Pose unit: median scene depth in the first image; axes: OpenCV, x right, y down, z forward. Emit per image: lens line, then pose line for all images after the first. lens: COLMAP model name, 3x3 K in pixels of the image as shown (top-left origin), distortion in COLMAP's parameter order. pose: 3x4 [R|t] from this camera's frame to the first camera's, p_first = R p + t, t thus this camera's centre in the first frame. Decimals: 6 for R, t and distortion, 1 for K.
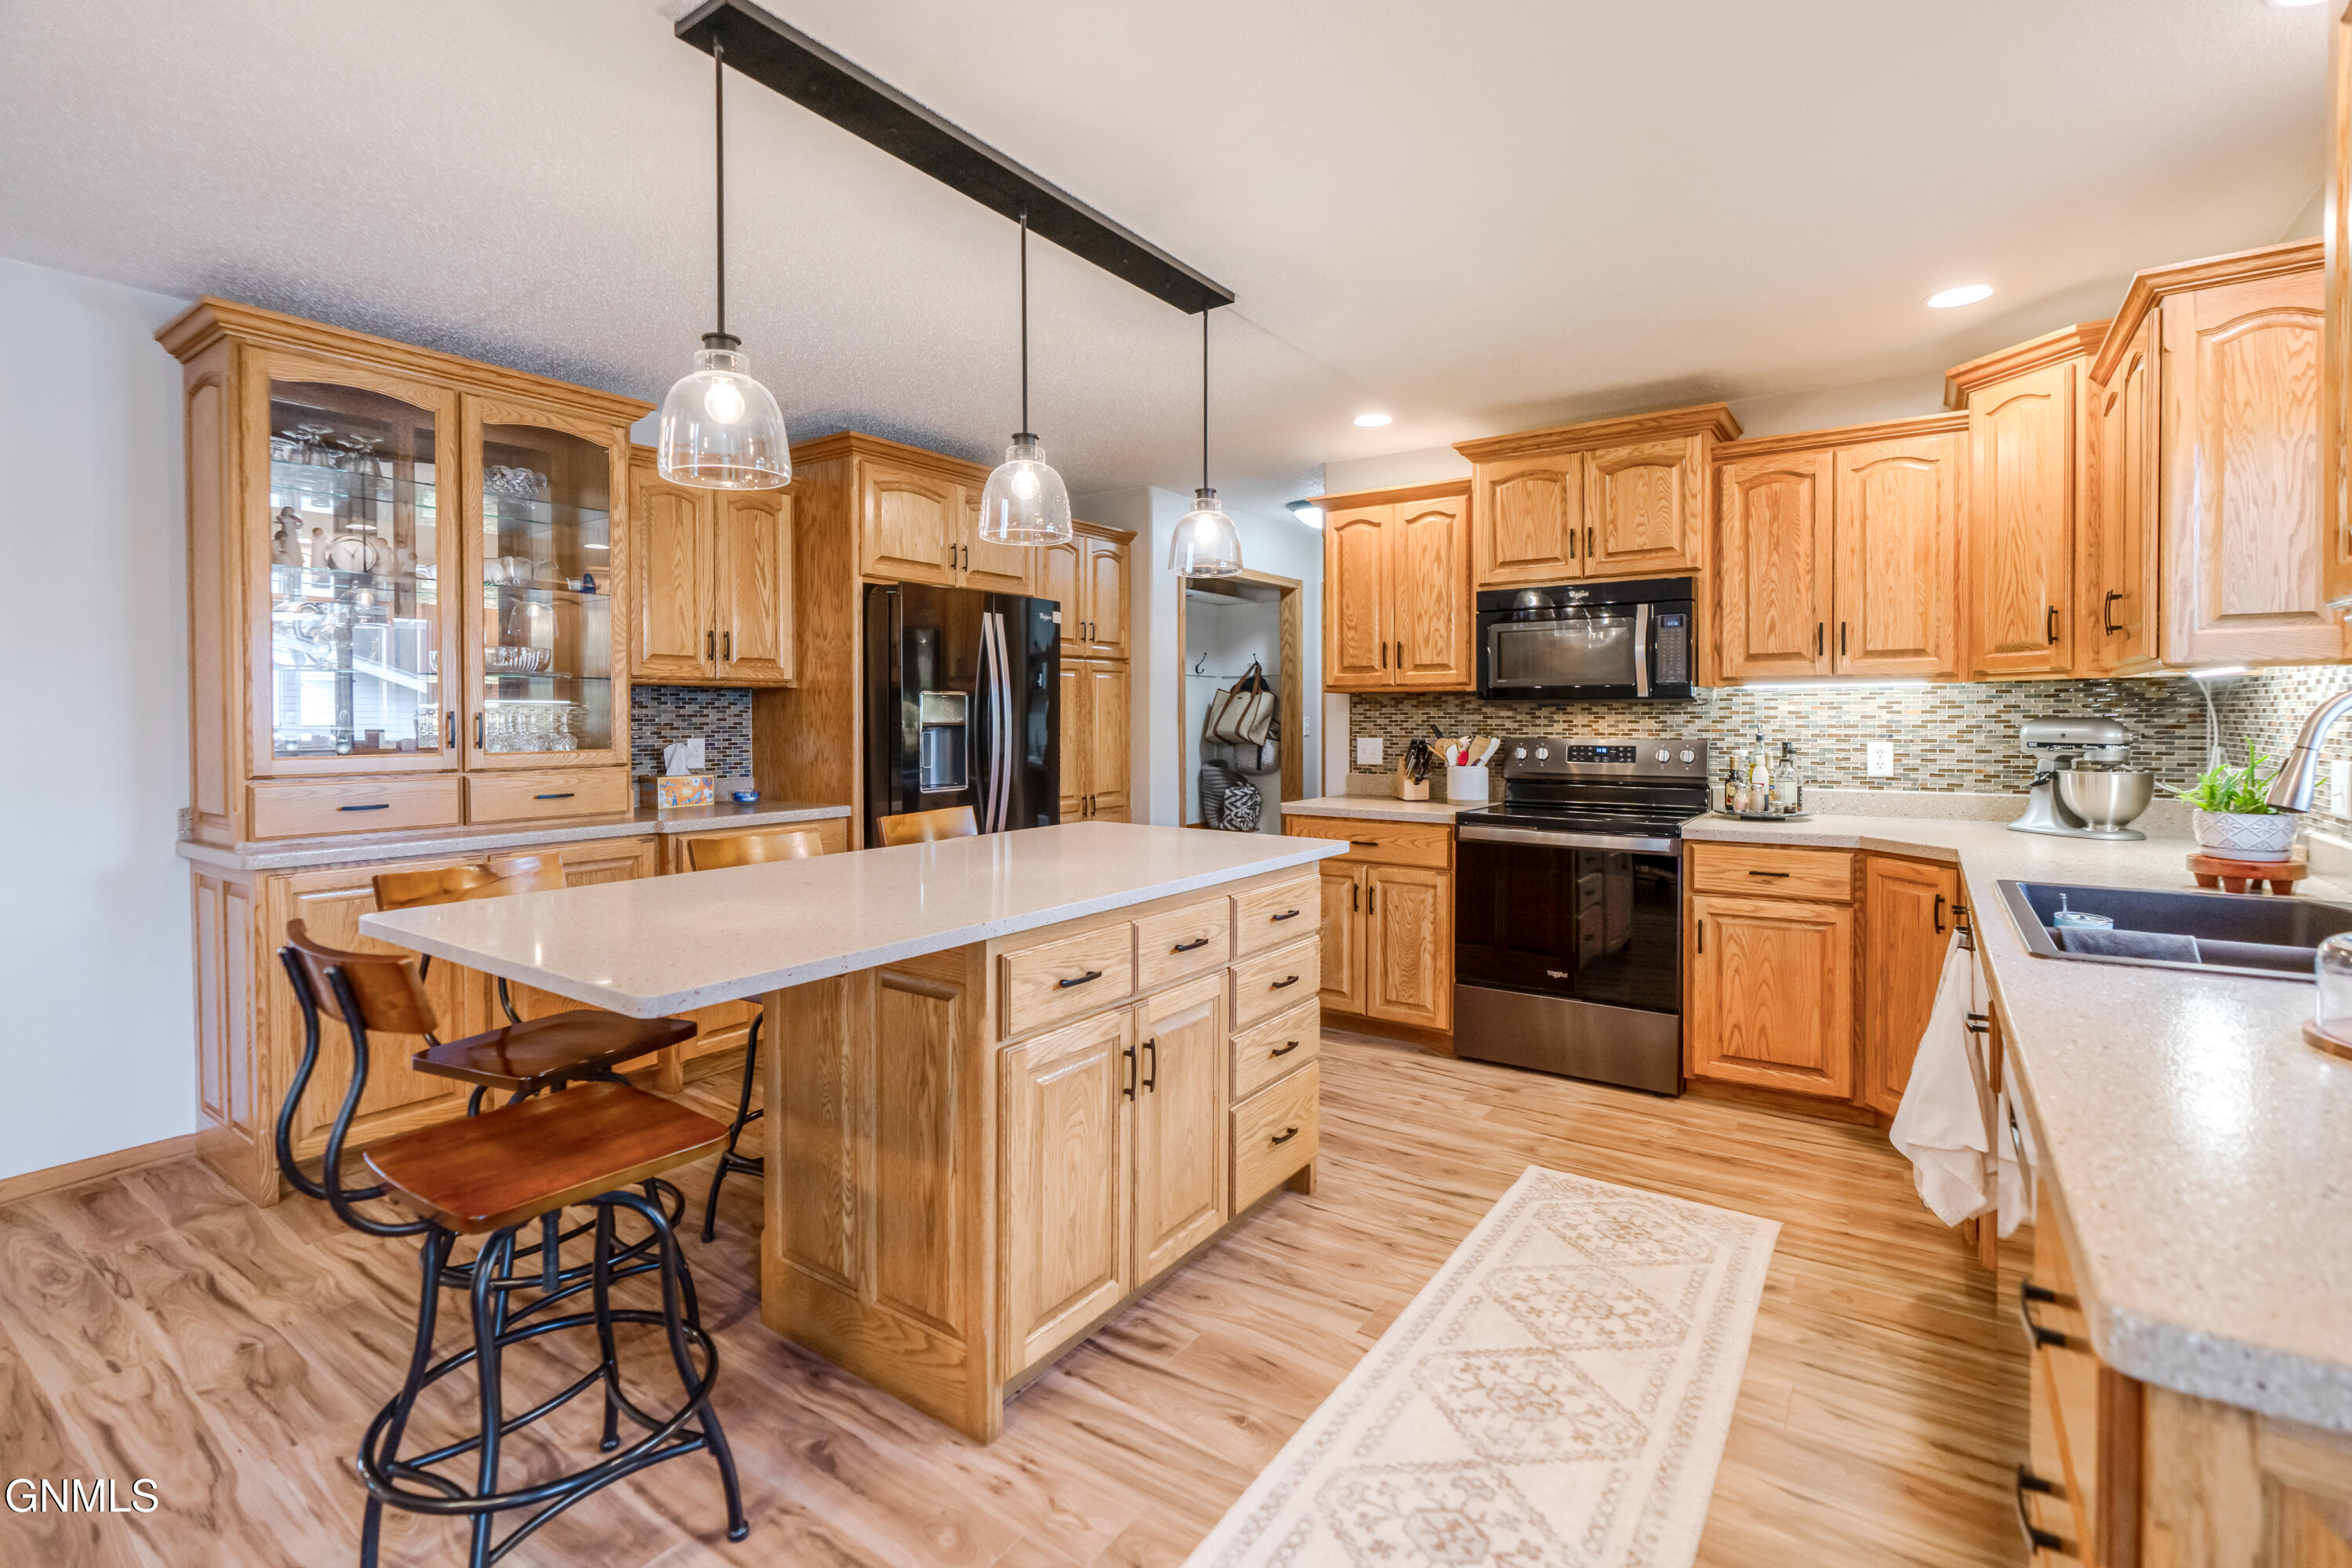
lens RADIAL K [[1056.1, 0, 1166.2], [0, 1056.1, 729.5], [0, 0, 1]] dist [-0.012521, 0.007158]
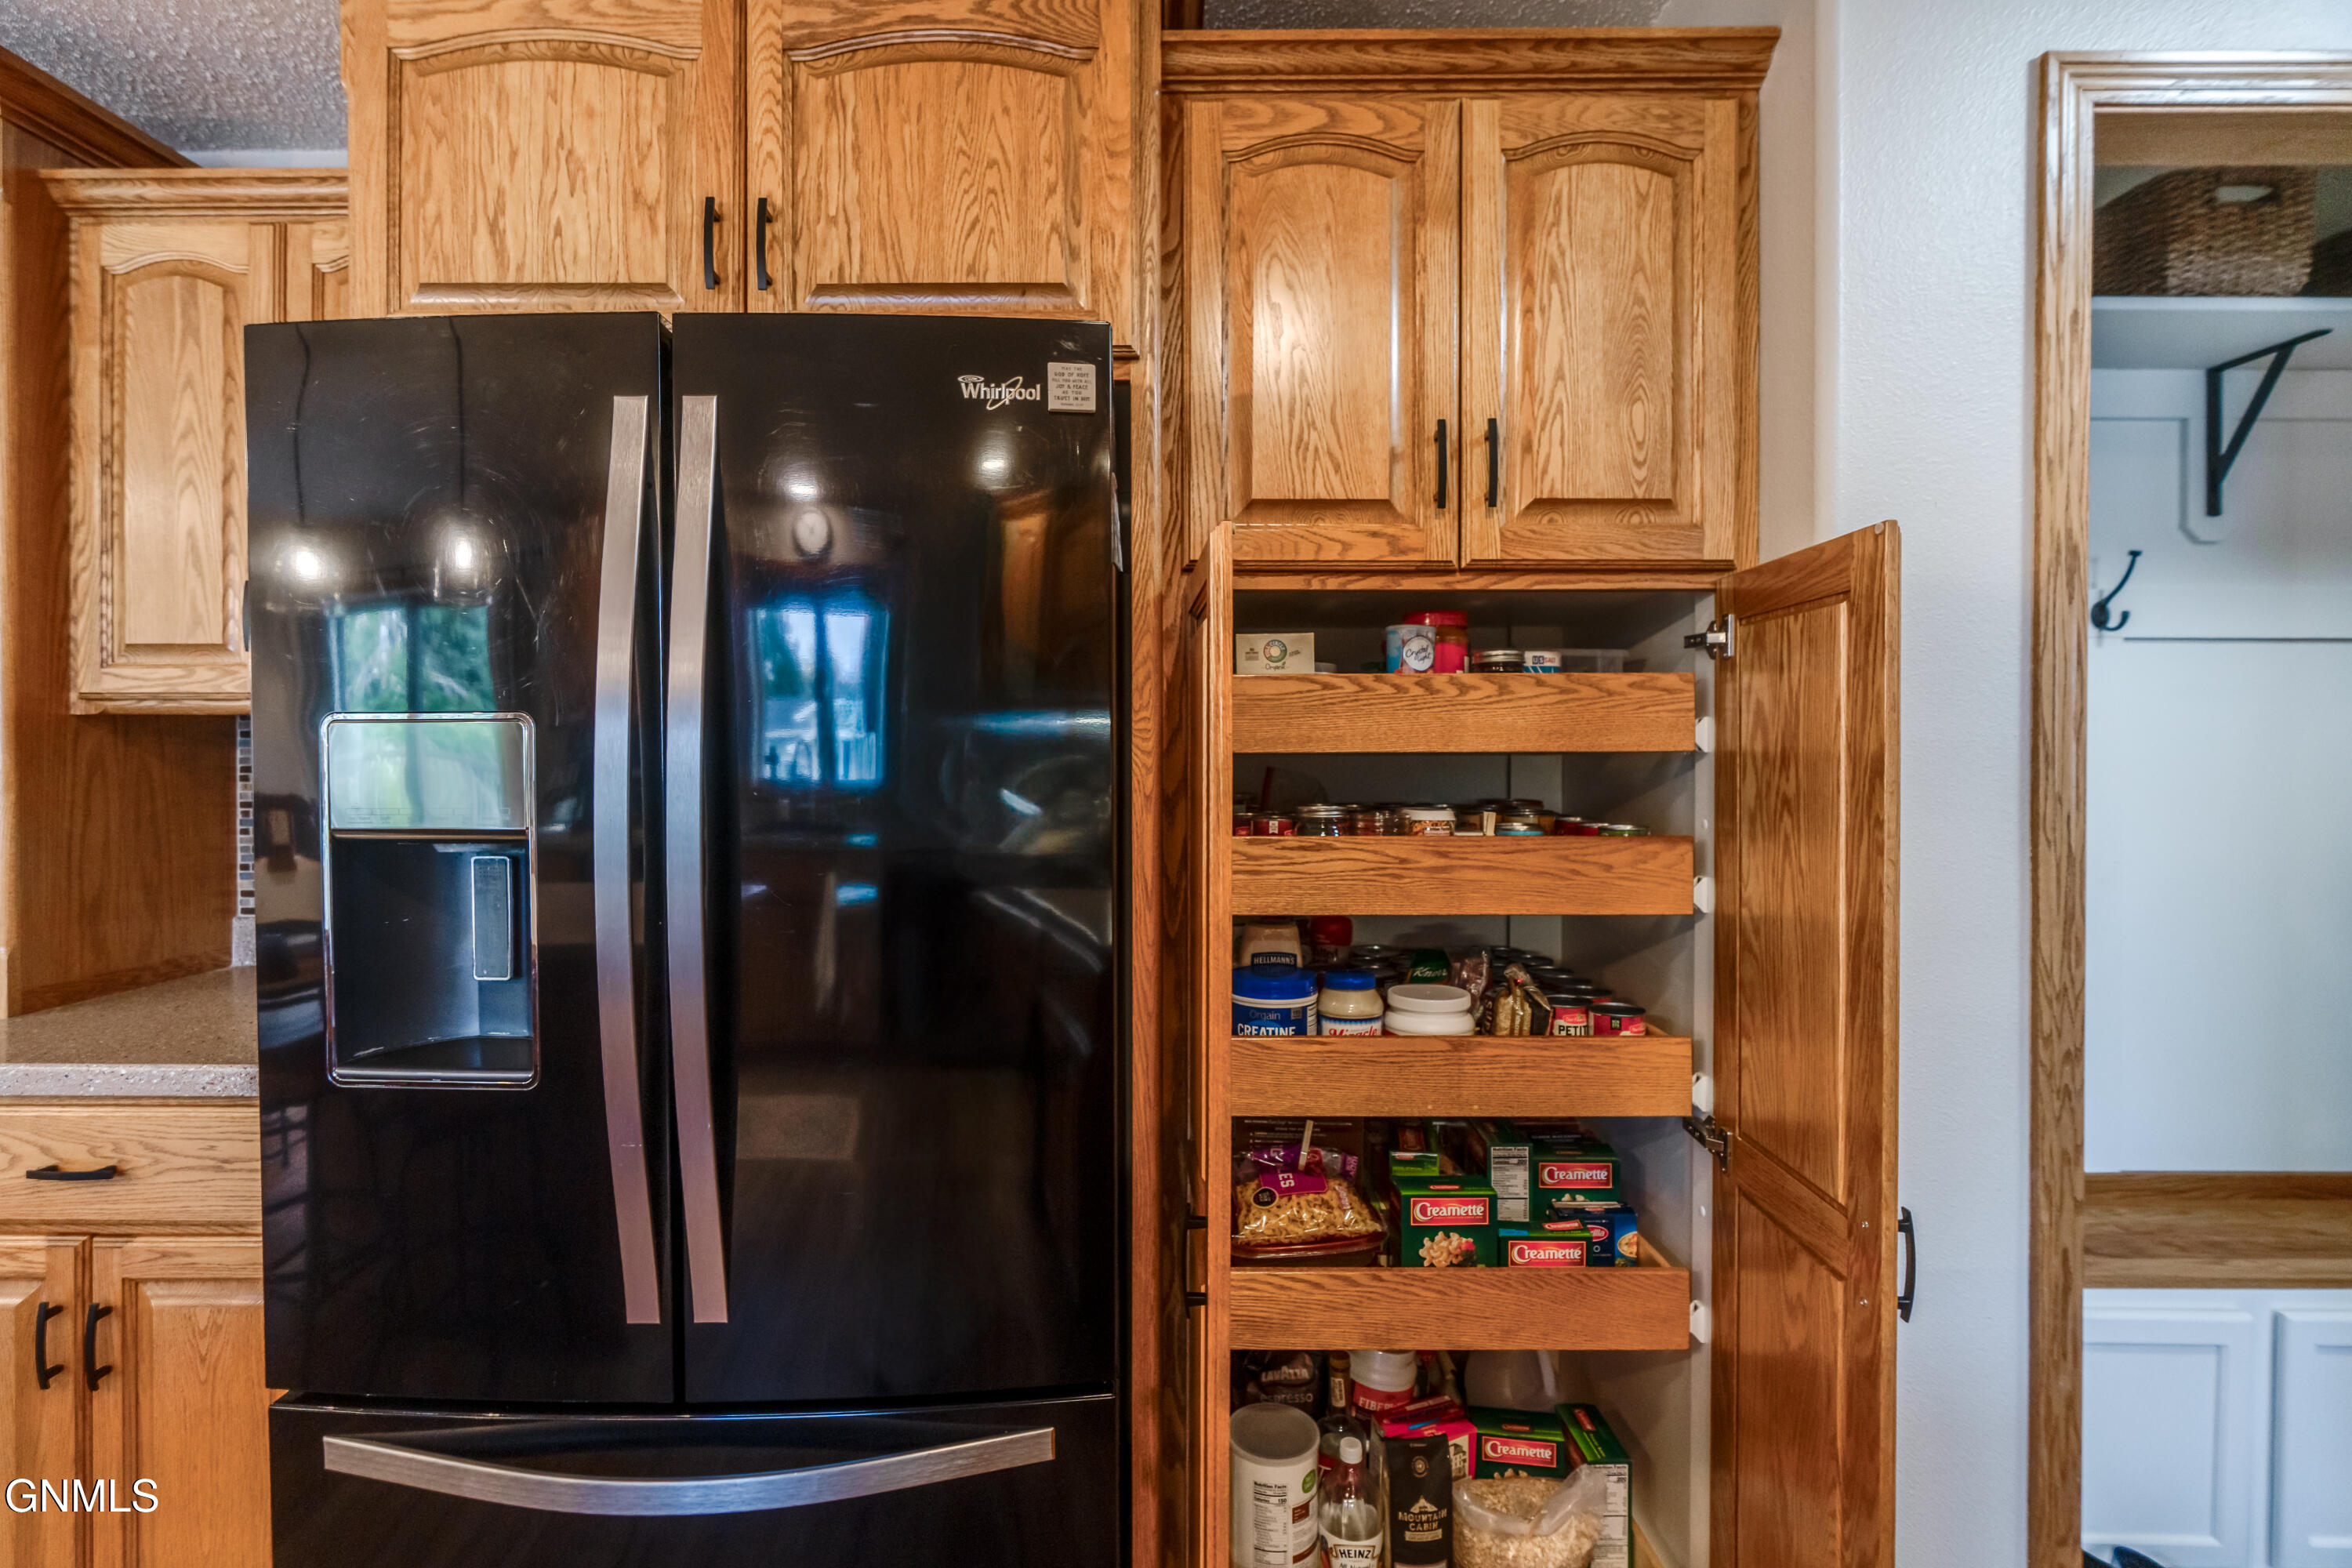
lens RADIAL K [[1064.9, 0, 1204.0], [0, 1064.9, 764.2], [0, 0, 1]] dist [-0.010541, 0.004159]
pose [[0.586013, 0.009398, -0.810247, 0.137192], [-0.013362, 0.999909, 0.001934, -0.029198], [0.810192, 0.009693, 0.586085, 1.130929]]
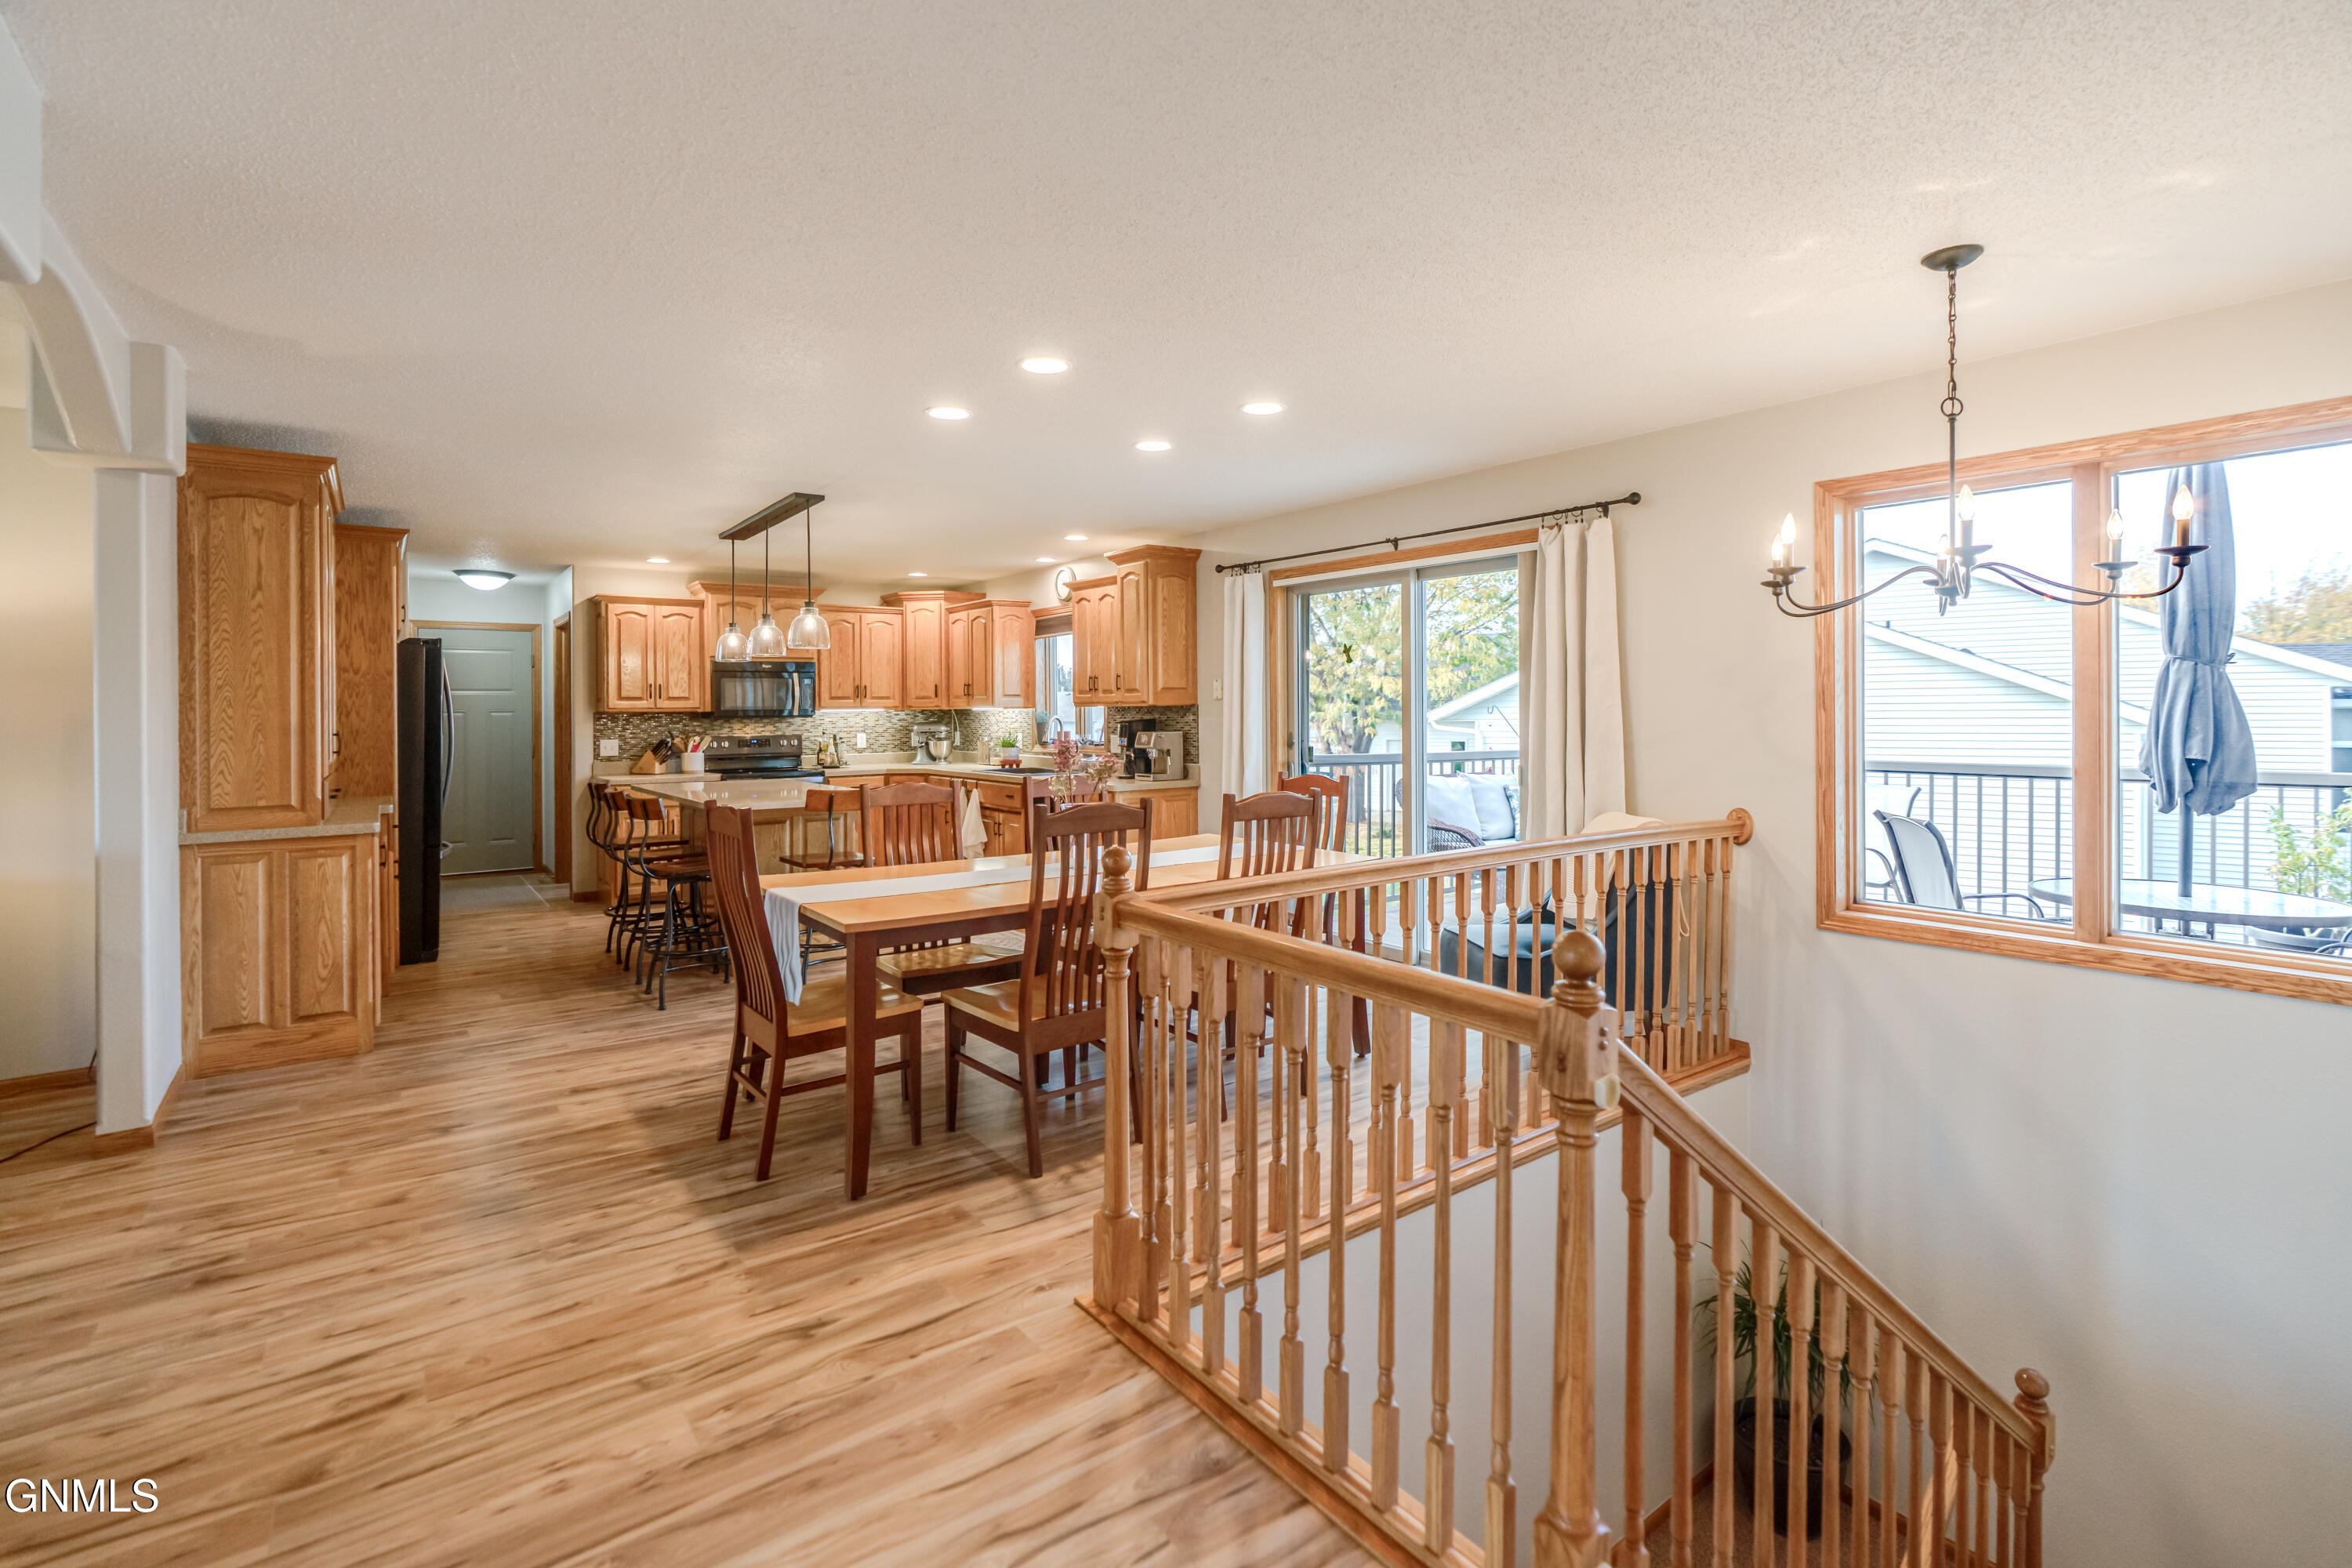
lens RADIAL K [[1106.2, 0, 1144.5], [0, 1106.2, 702.1], [0, 0, 1]] dist [-0.002575, -0.000183]
pose [[0.333825, 0.005725, 0.942618, -1.471186], [0.021769, 0.999668, -0.013781, -0.010679], [-0.942384, 0.025121, 0.333590, -0.449192]]
